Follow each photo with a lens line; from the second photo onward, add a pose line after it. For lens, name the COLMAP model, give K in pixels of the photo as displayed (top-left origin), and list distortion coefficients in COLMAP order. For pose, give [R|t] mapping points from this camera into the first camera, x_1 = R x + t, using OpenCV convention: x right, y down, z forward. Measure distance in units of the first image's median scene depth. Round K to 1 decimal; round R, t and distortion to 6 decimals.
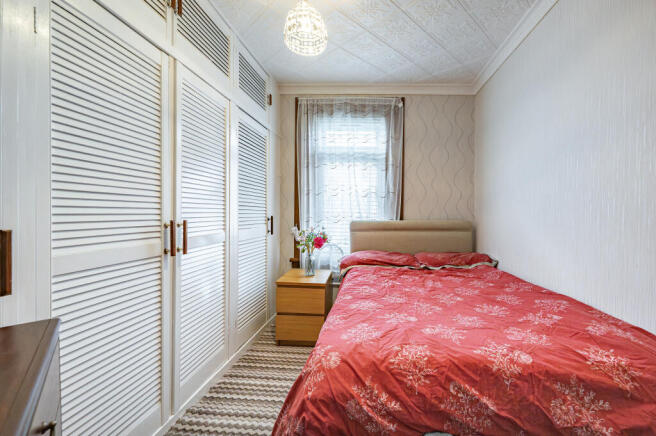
lens RADIAL K [[266.2, 0, 328.8], [0, 266.2, 214.4], [0, 0, 1]] dist [-0.002847, -0.000017]
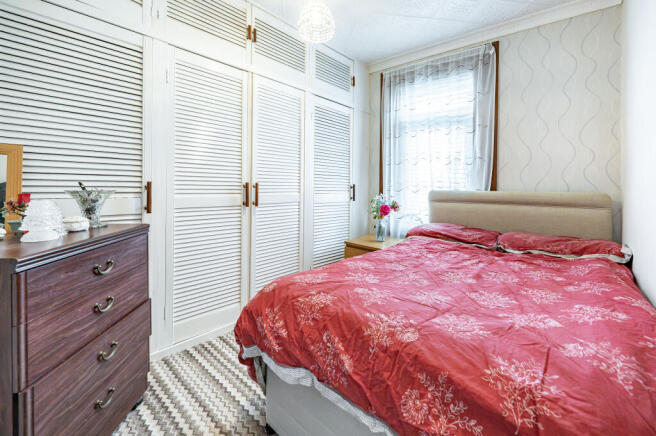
lens RADIAL K [[266.2, 0, 347.2], [0, 266.2, 189.9], [0, 0, 1]] dist [-0.002847, -0.000017]
pose [[0.808899, 0.015541, -0.587743, 0.444129], [-0.020308, 0.999793, -0.001513, 0.032838], [0.587597, 0.013160, 0.809047, 0.079541]]
